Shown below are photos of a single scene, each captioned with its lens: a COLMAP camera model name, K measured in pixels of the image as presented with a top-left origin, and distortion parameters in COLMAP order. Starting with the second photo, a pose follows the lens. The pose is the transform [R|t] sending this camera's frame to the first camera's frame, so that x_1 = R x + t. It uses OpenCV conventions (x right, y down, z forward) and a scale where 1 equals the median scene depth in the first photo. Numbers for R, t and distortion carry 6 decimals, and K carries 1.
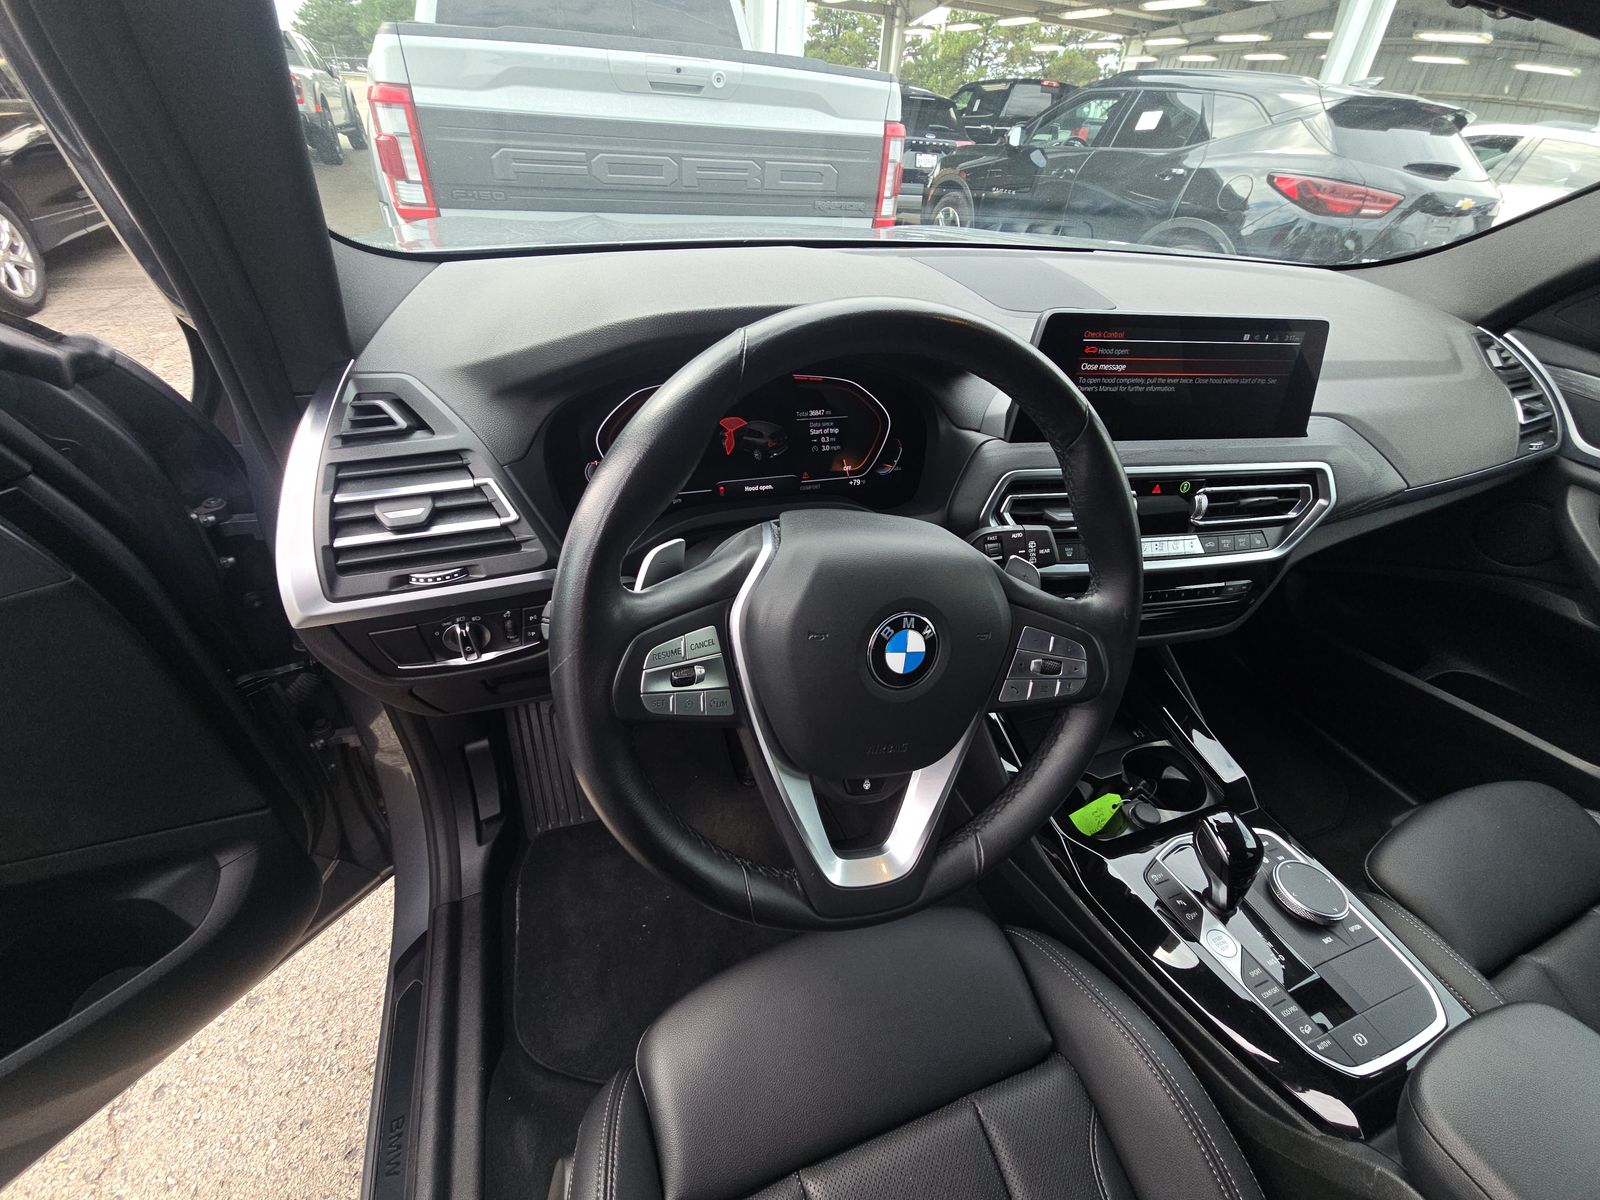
lens RADIAL K [[645.9, 0, 792.3], [0, 645.9, 593.5], [0, 0, 1]] dist [0.020502, -0.013015]
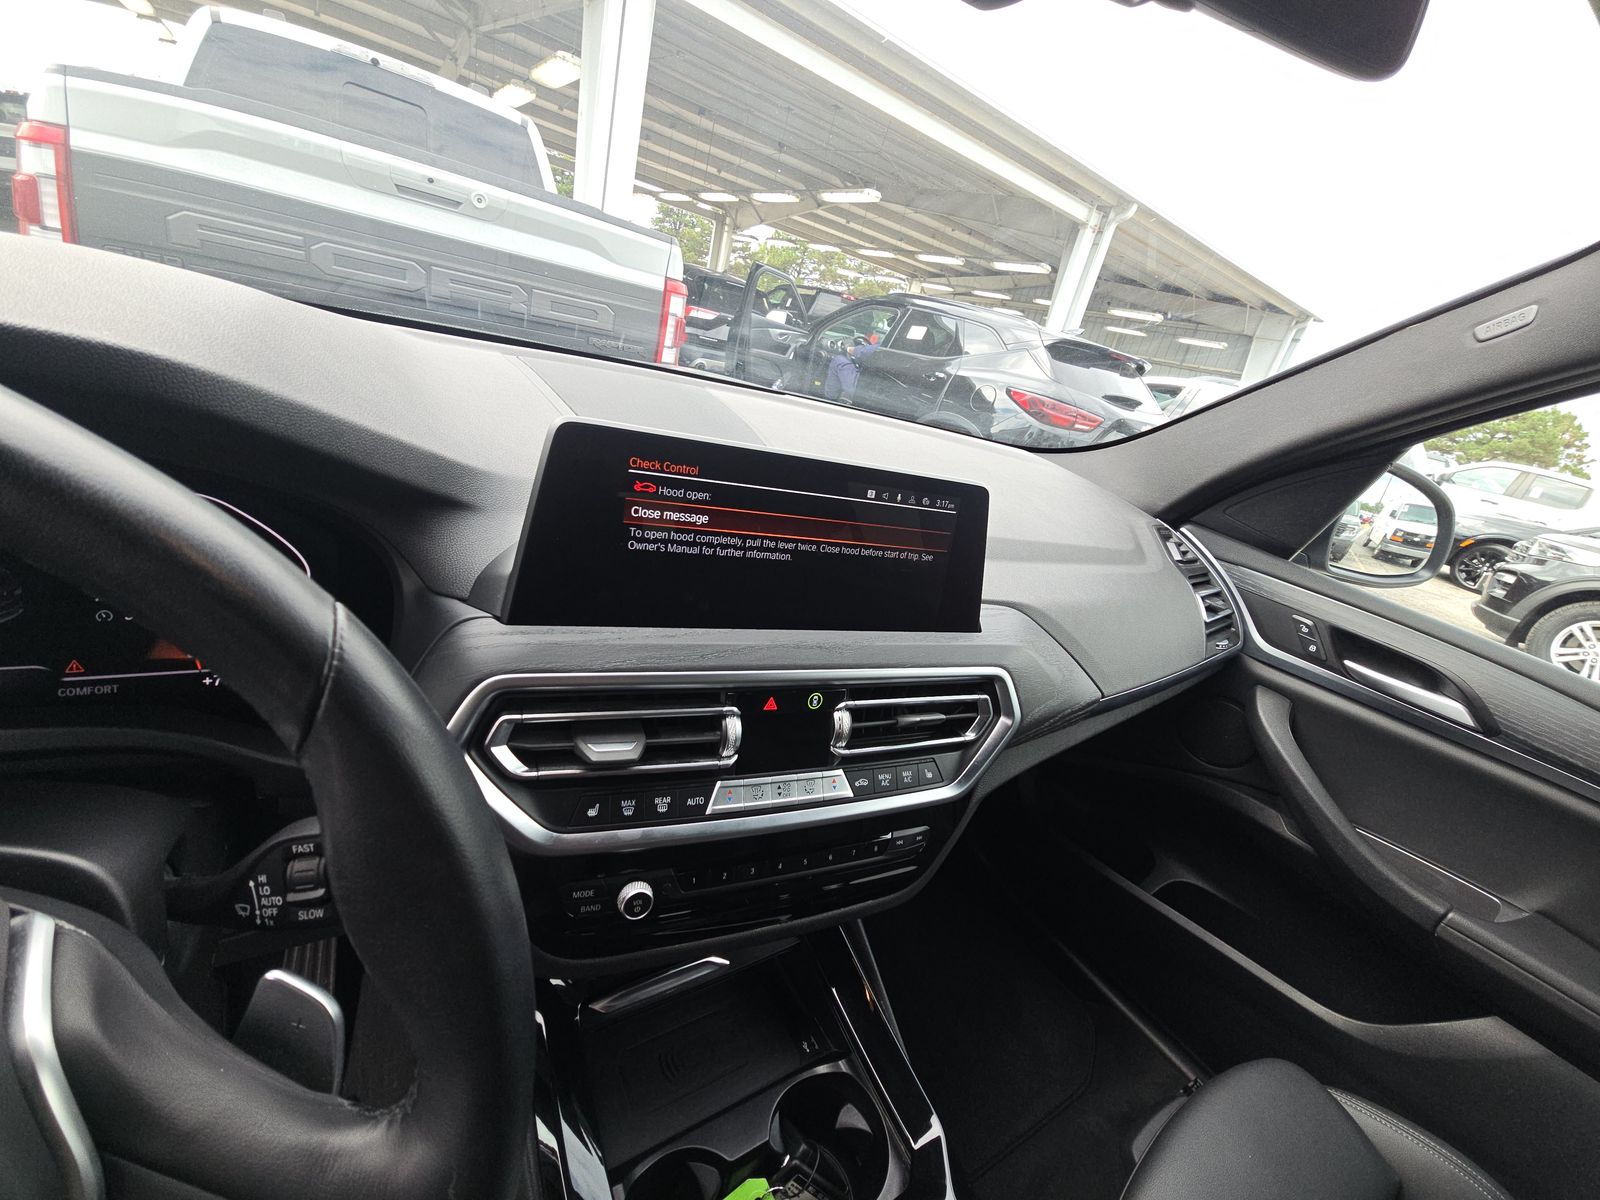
lens RADIAL K [[650.7, 0, 795.0], [0, 650.7, 595.8], [0, 0, 1]] dist [0.018118, -0.012114]
pose [[0.961716, 0.062145, 0.266909, 0.348893], [-0.005676, 0.978258, -0.207316, -0.114029], [-0.273990, 0.197864, 0.941159, 0.310959]]
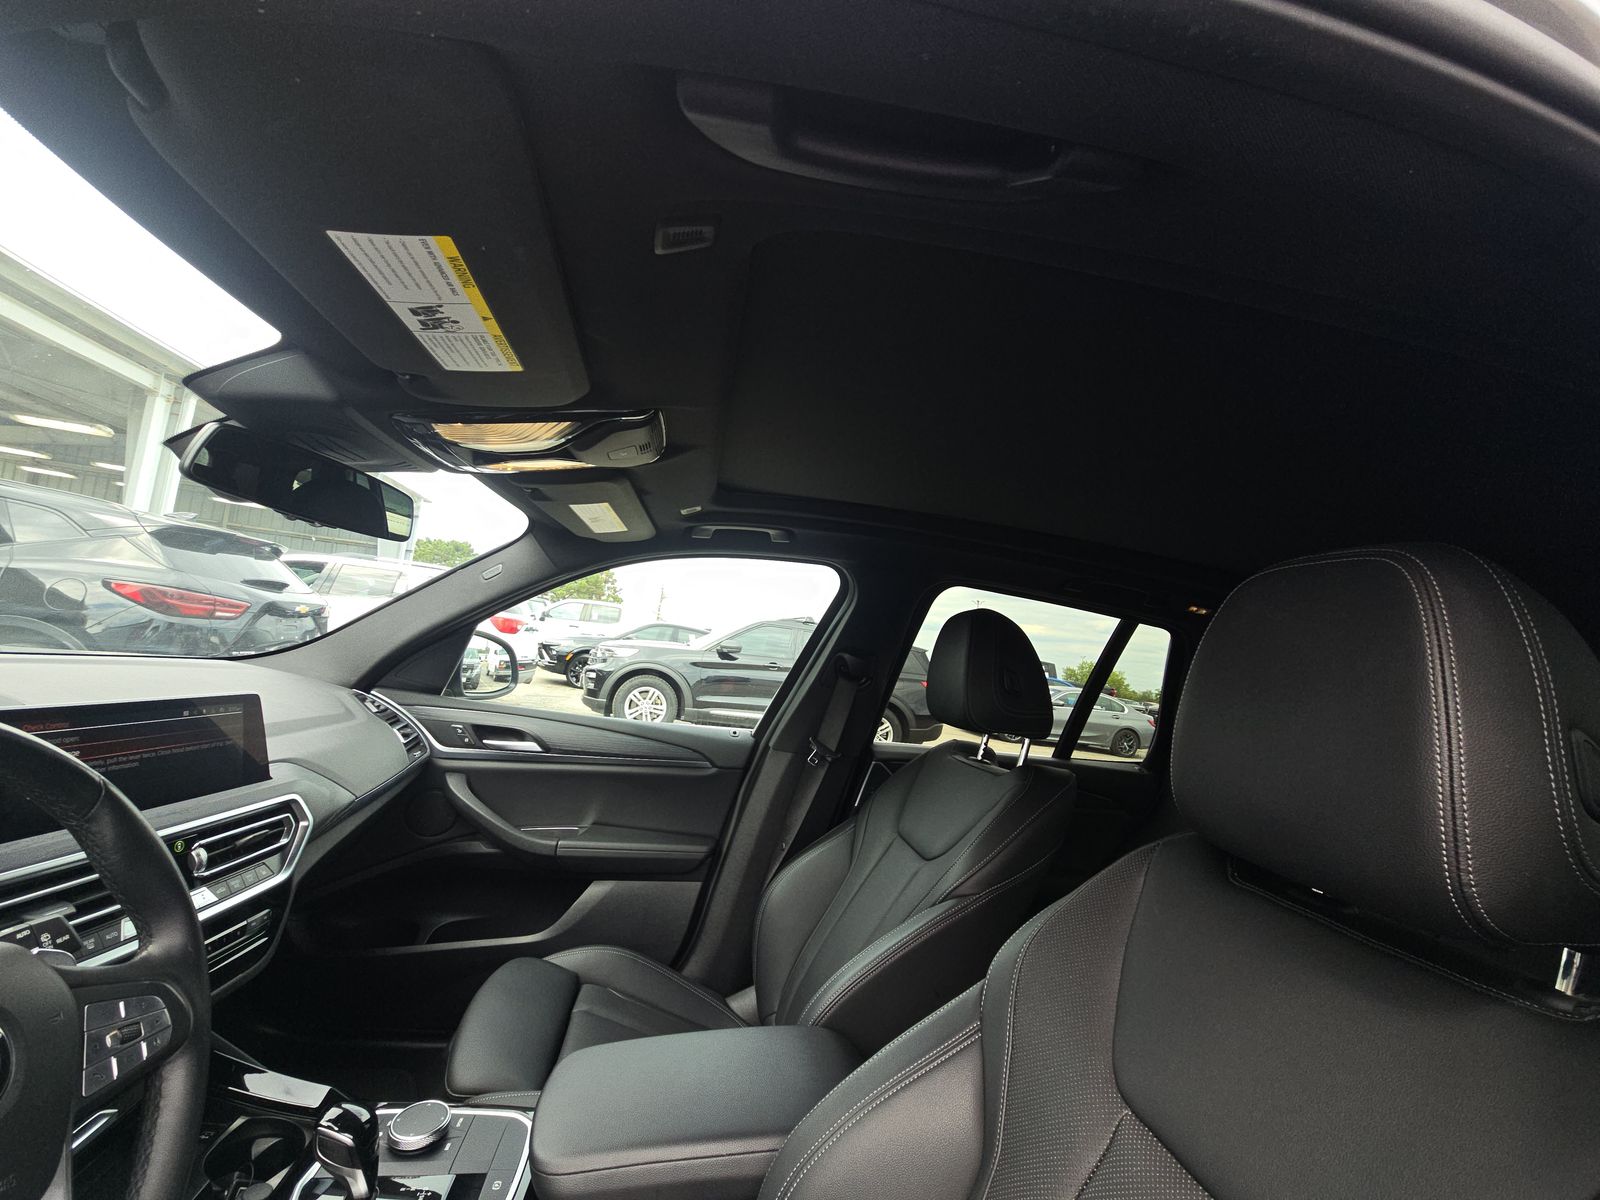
lens RADIAL K [[649.0, 0, 795.6], [0, 649.0, 595.7], [0, 0, 1]] dist [0.007085, -0.004105]
pose [[0.188101, 0.047833, 0.980984, -0.233916], [0.478892, 0.867567, -0.134129, 0.091514], [-0.857485, 0.495015, 0.140284, -0.185868]]
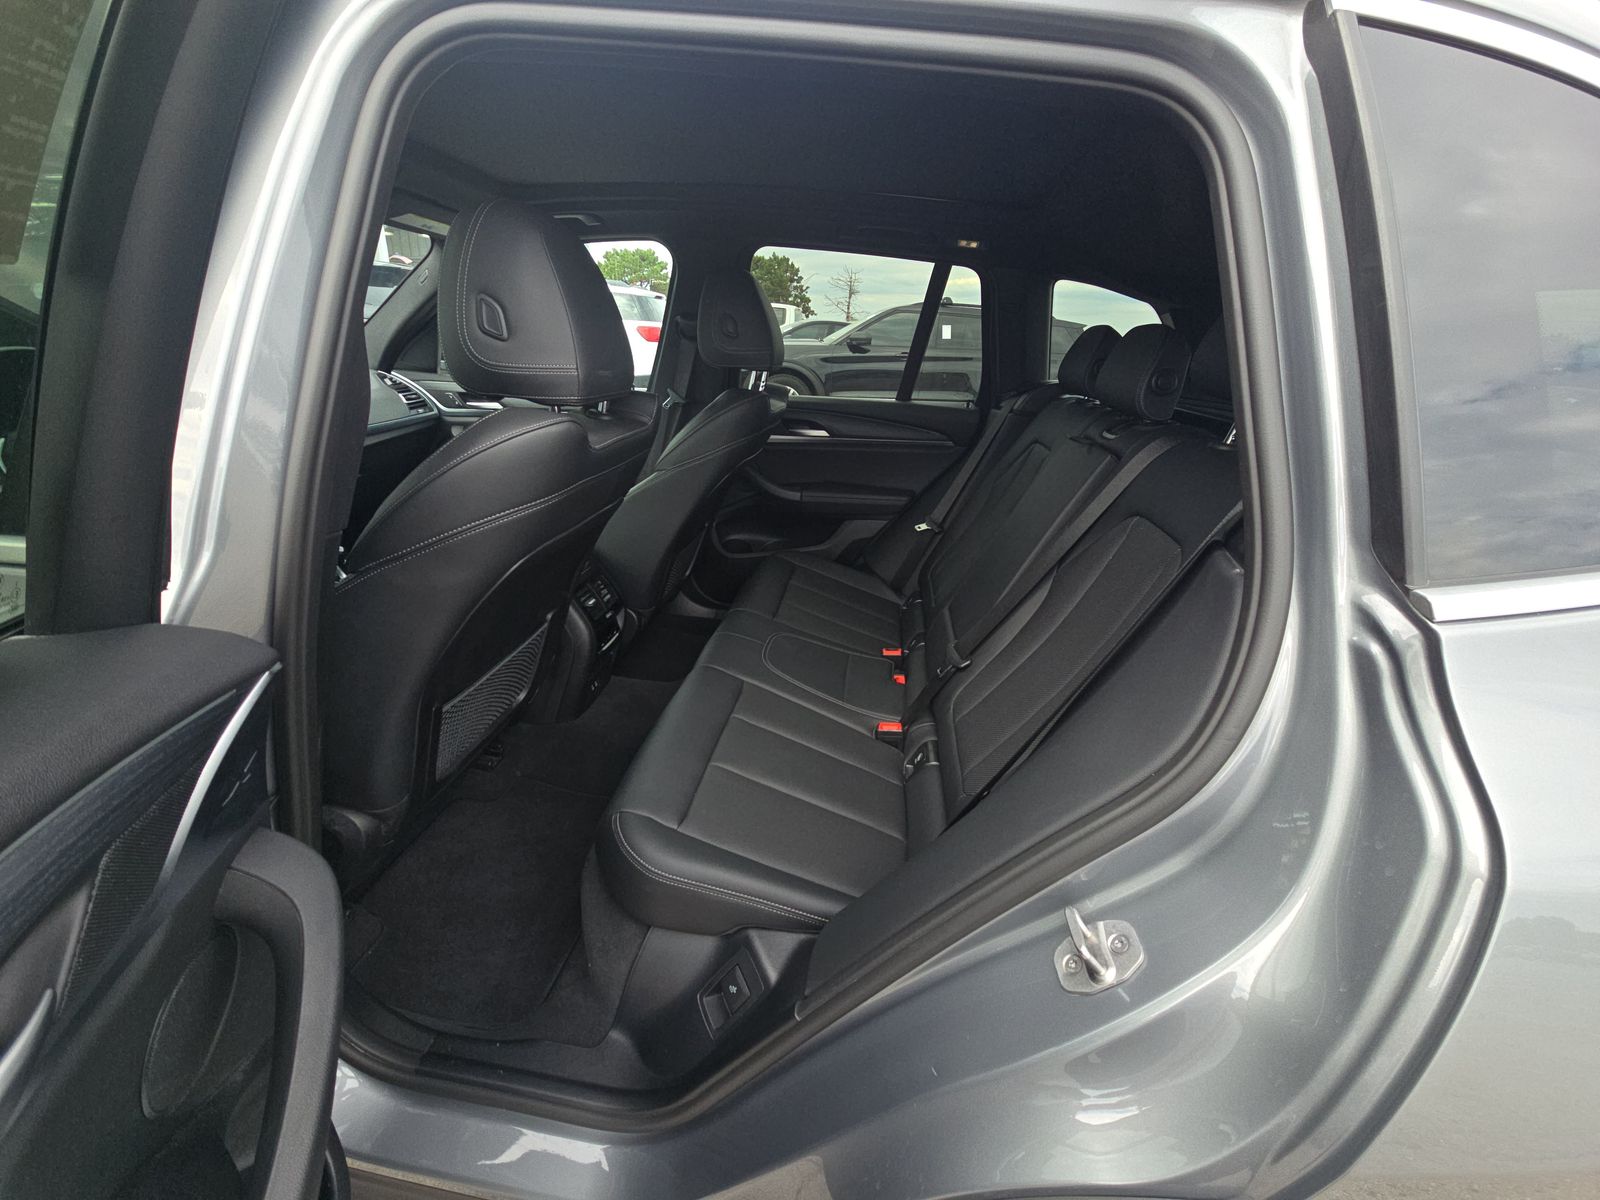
lens RADIAL K [[650.7, 0, 795.0], [0, 650.7, 595.8], [0, 0, 1]] dist [0.018118, -0.012114]
pose [[0.465259, -0.366458, 0.805756, -0.470289], [0.502847, 0.858558, 0.100119, 0.941017], [-0.728477, 0.358591, 0.583724, -1.359680]]
